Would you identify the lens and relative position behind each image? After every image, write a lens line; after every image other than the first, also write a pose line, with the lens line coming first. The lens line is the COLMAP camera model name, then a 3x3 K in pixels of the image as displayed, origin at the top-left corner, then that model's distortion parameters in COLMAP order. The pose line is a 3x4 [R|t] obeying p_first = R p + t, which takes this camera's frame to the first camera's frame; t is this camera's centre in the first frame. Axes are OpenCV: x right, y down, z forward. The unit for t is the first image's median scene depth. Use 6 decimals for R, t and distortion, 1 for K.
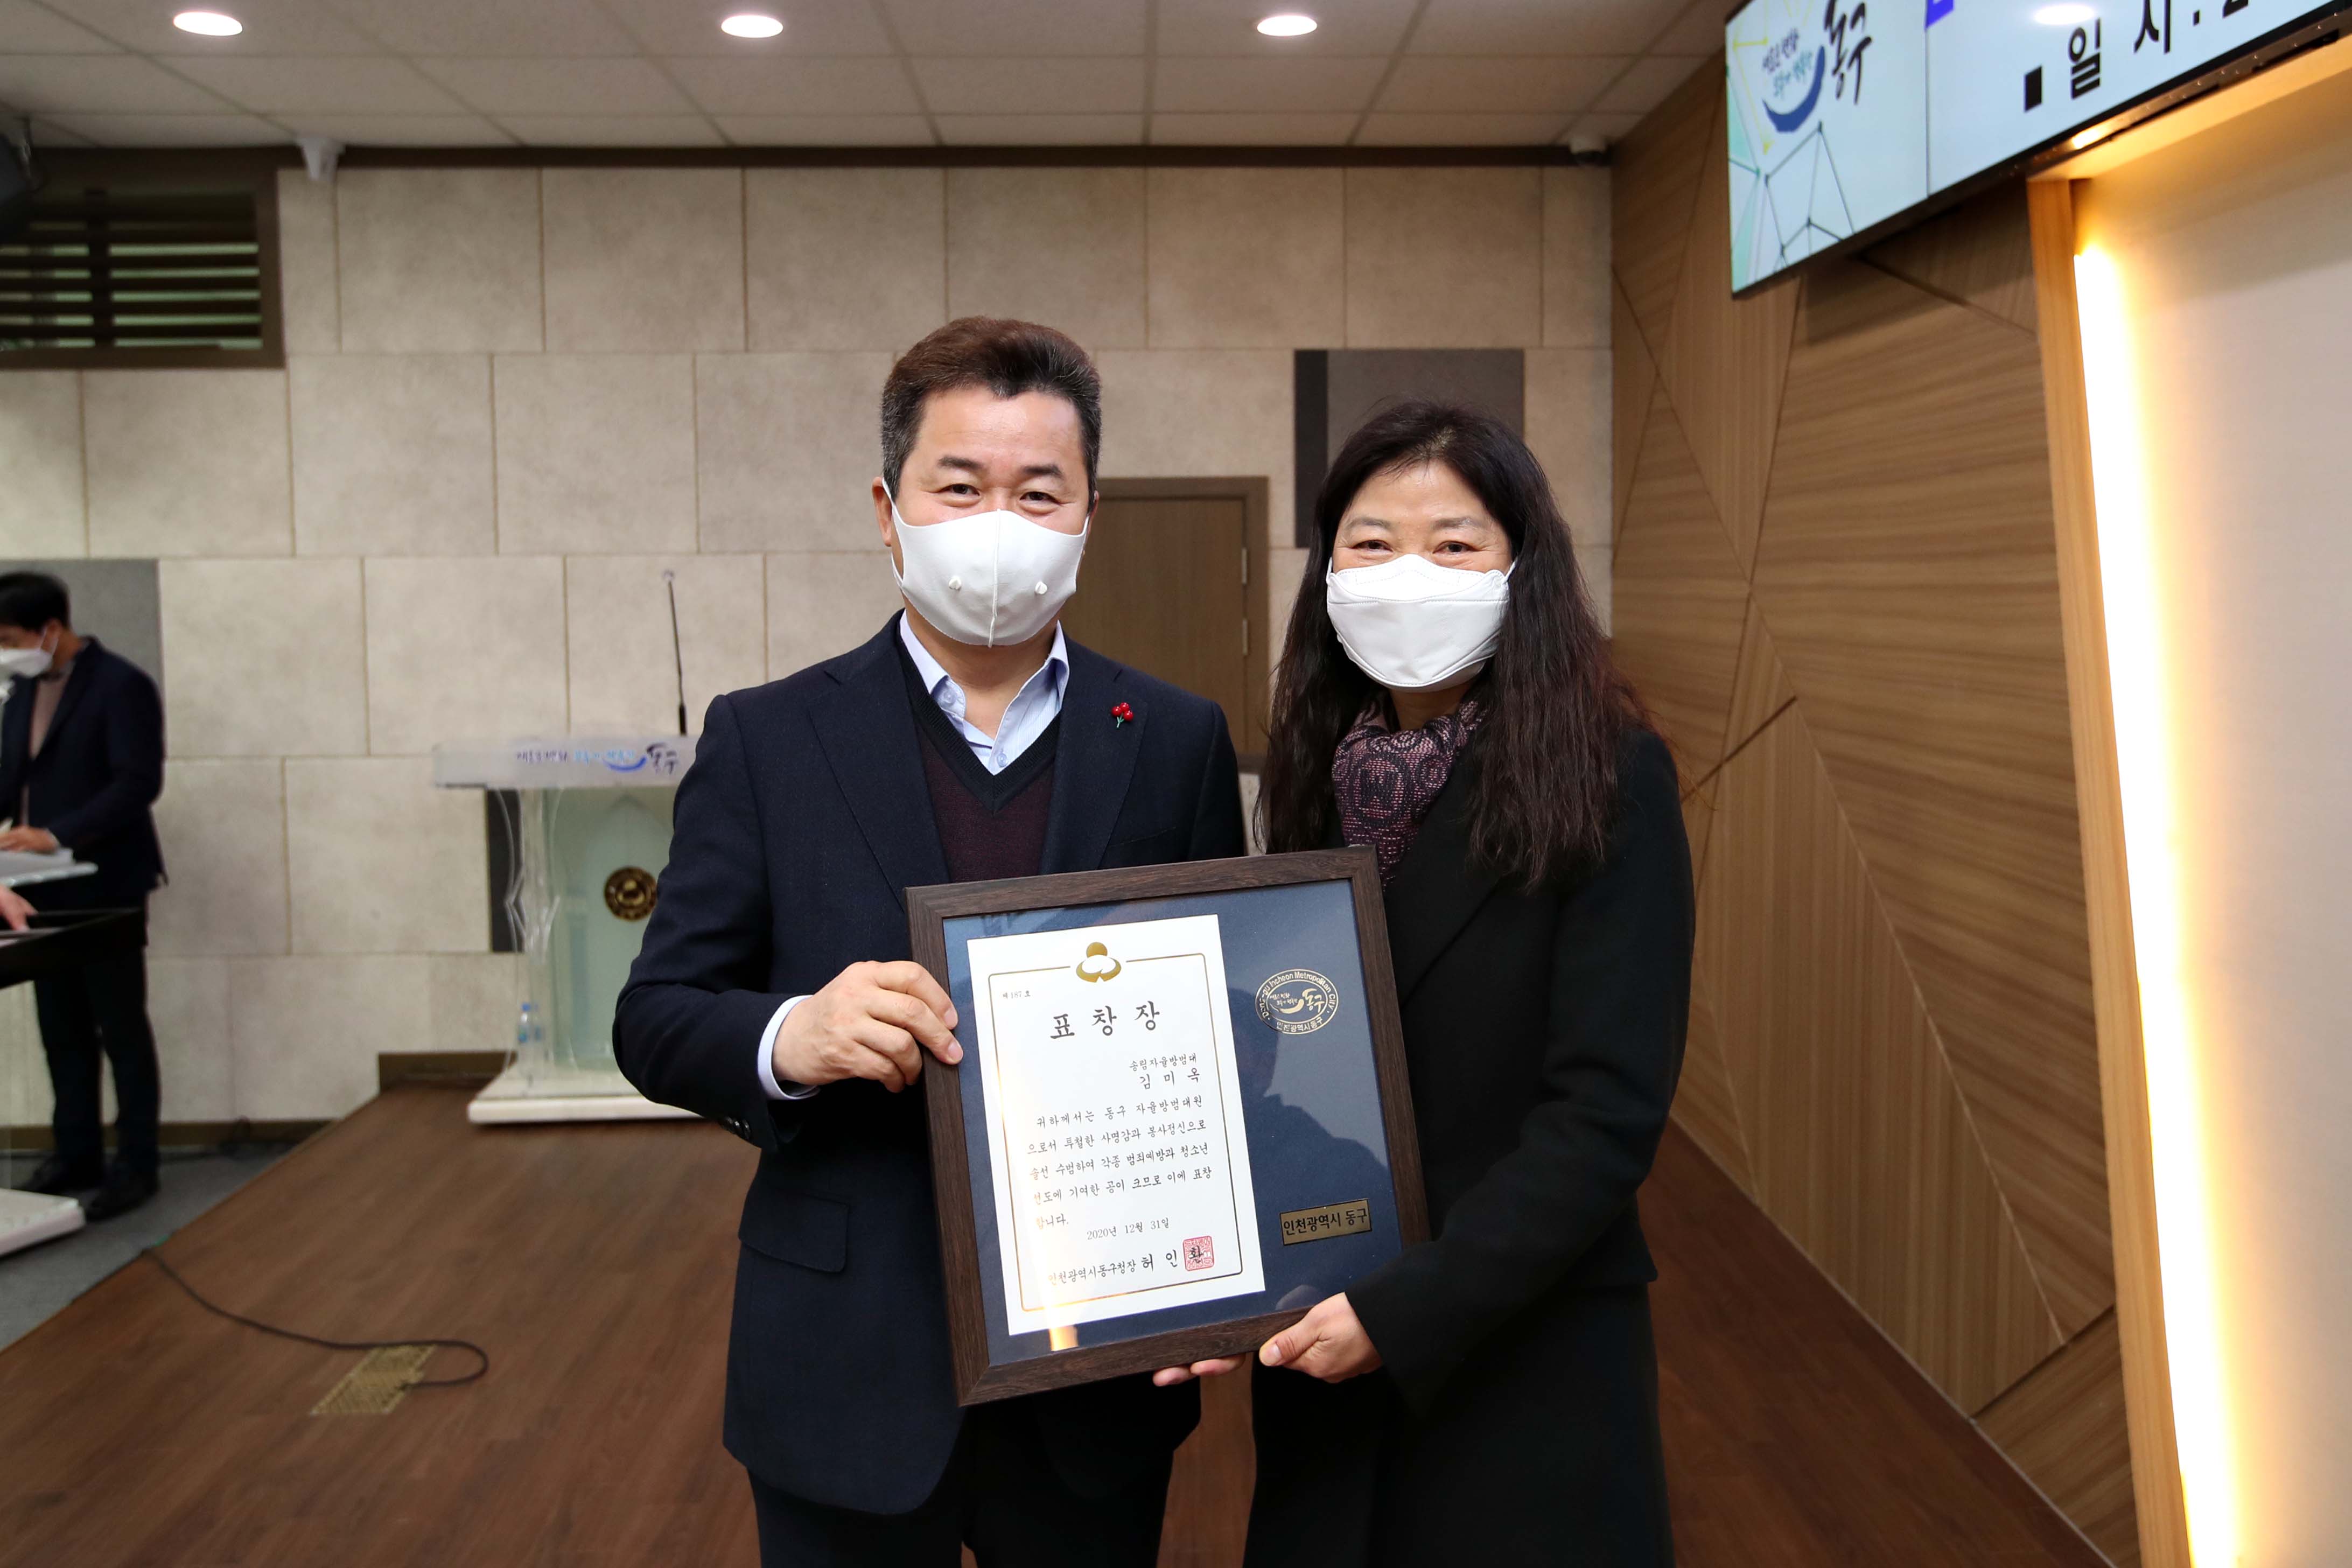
lens RADIAL K [[1844.3, 0, 1234.6], [0, 1844.3, 688.6], [0, 0, 1]] dist [-0.039697, 0.073456]
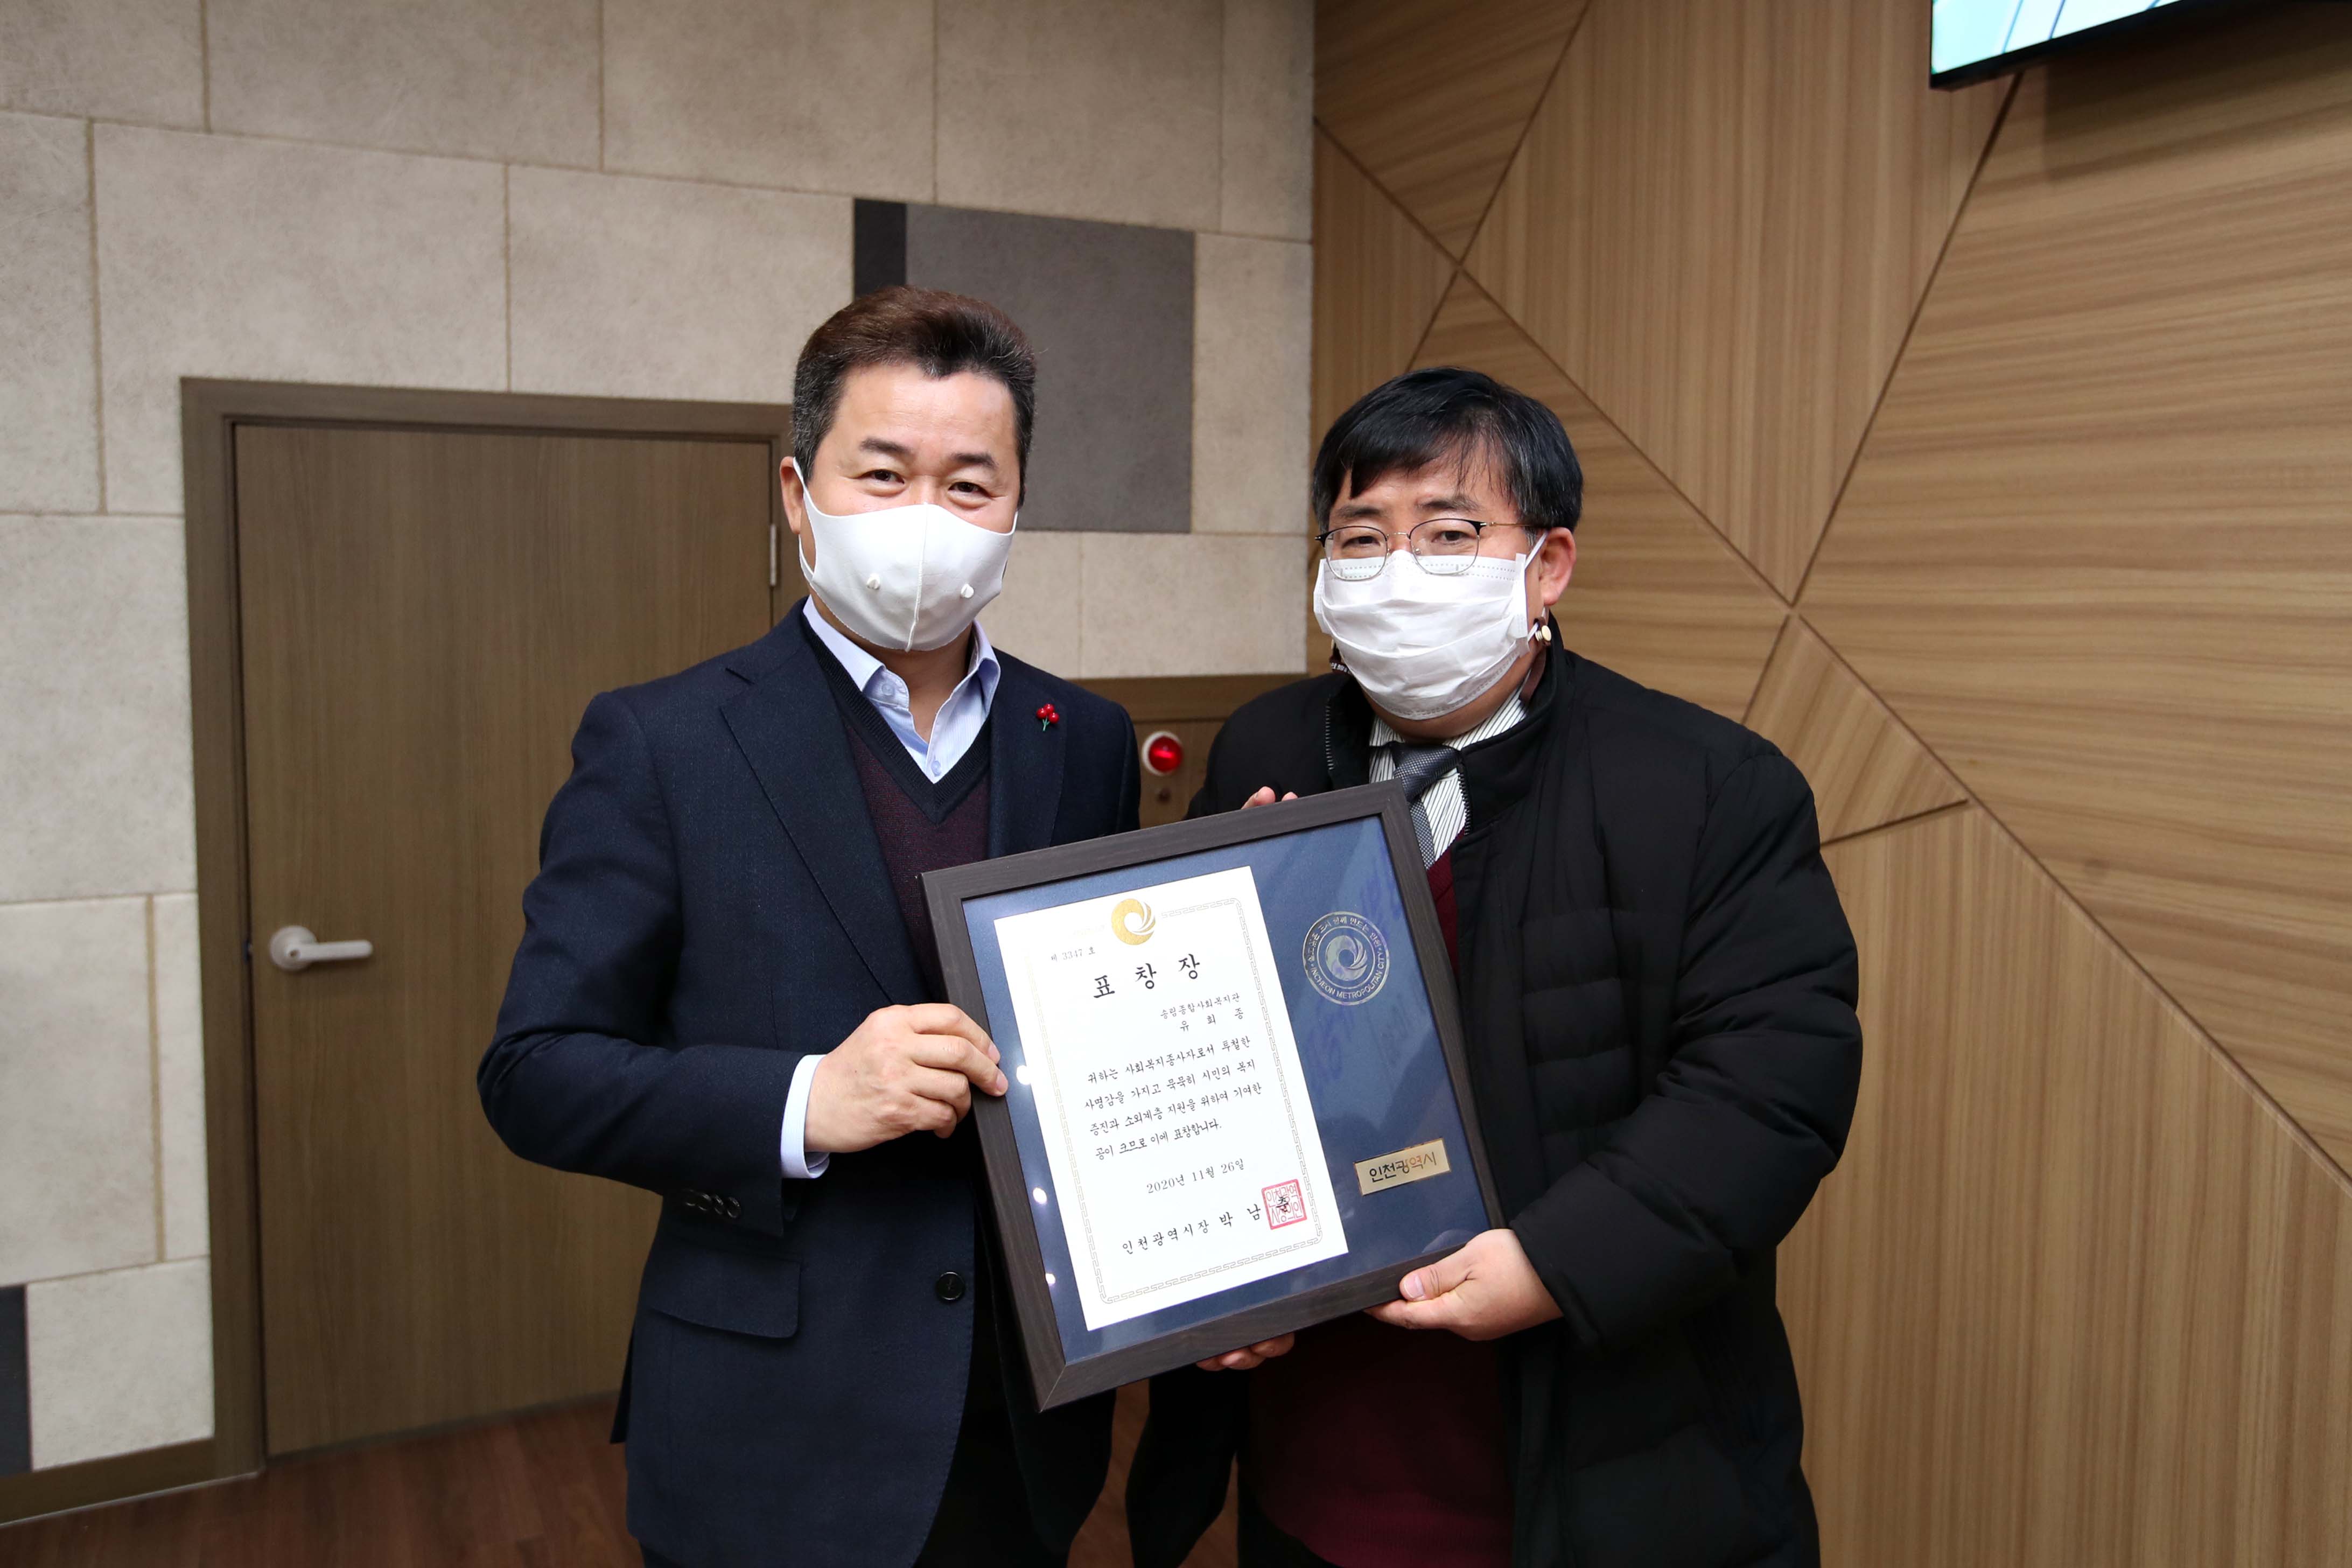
lens RADIAL K [[1786.9, 0, 1144.5], [0, 1786.9, 697.3], [0, 0, 1]] dist [-0.035721, 0.074131]
pose [[0.919890, -0.011110, 0.392020, -0.113074], [0.007523, 0.999915, 0.010684, -0.026491], [-0.392105, -0.006879, 0.919895, 0.435124]]
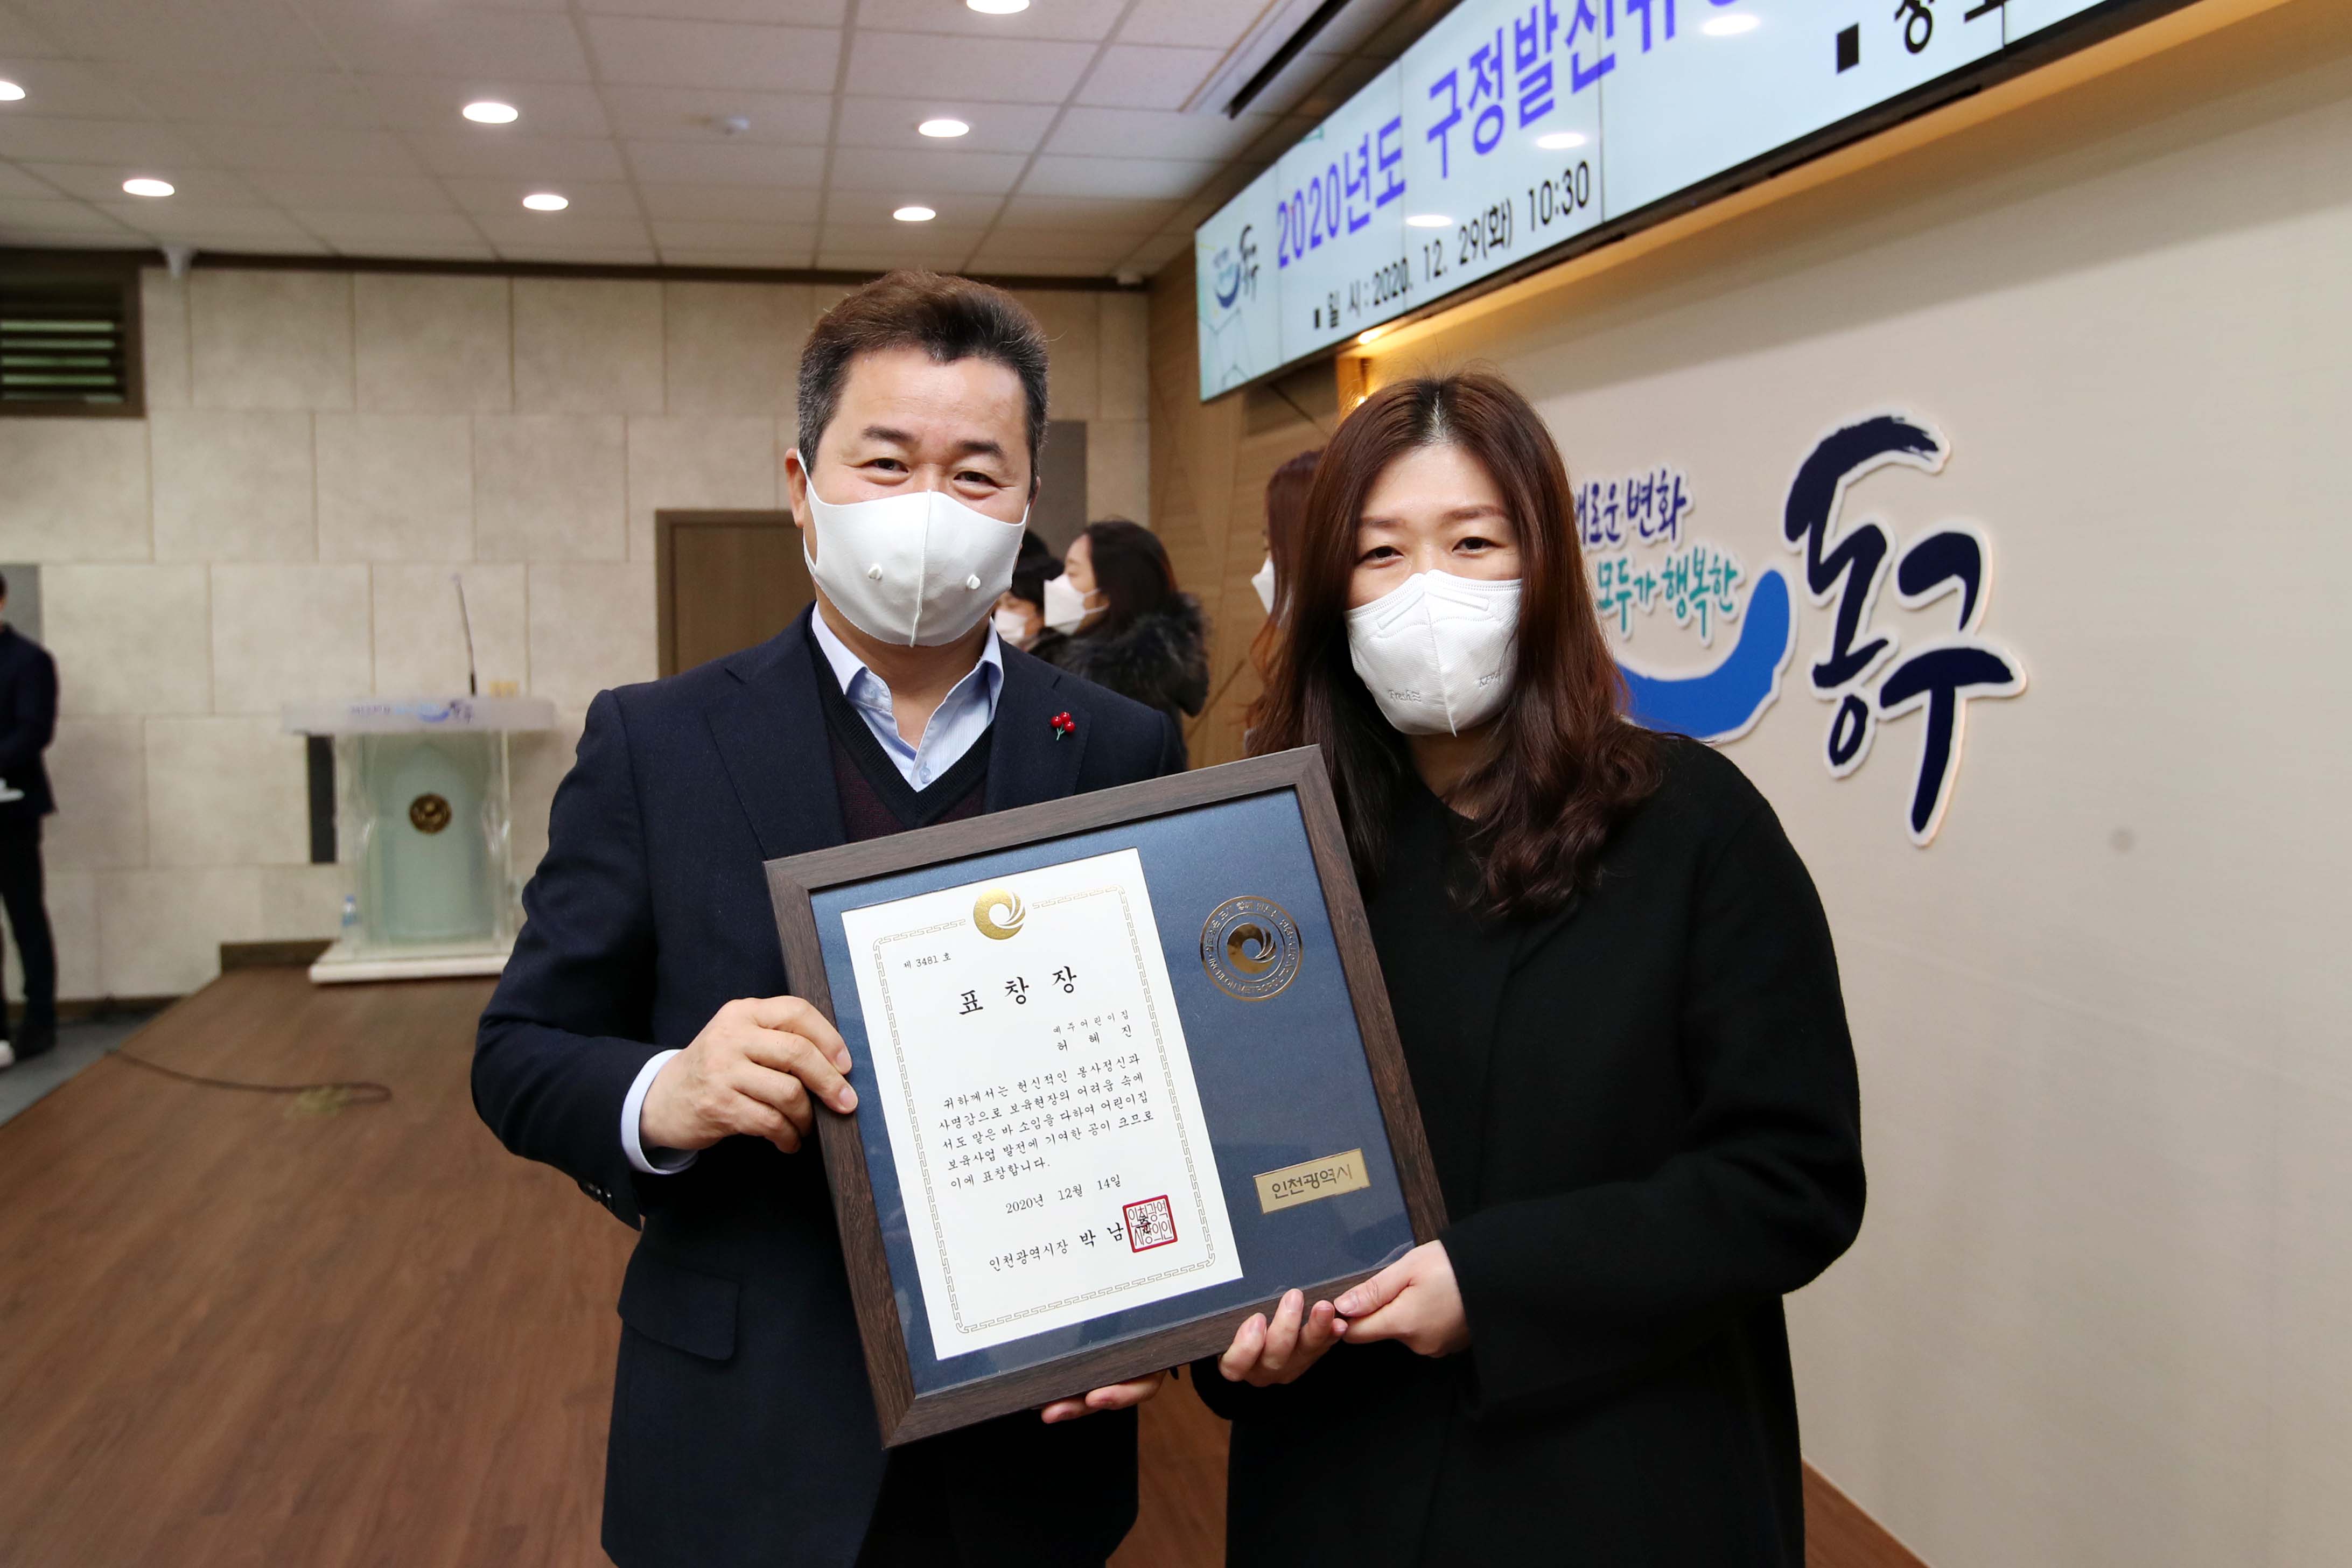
lens RADIAL K [[1786.9, 0, 1144.5], [0, 1786.9, 697.3], [0, 0, 1]] dist [-0.035721, 0.074131]
pose [[0.988566, -0.004040, 0.150733, -0.005235], [0.003938, 0.999992, 0.000980, 0.025634], [-0.150735, -0.000375, 0.988574, -0.362528]]
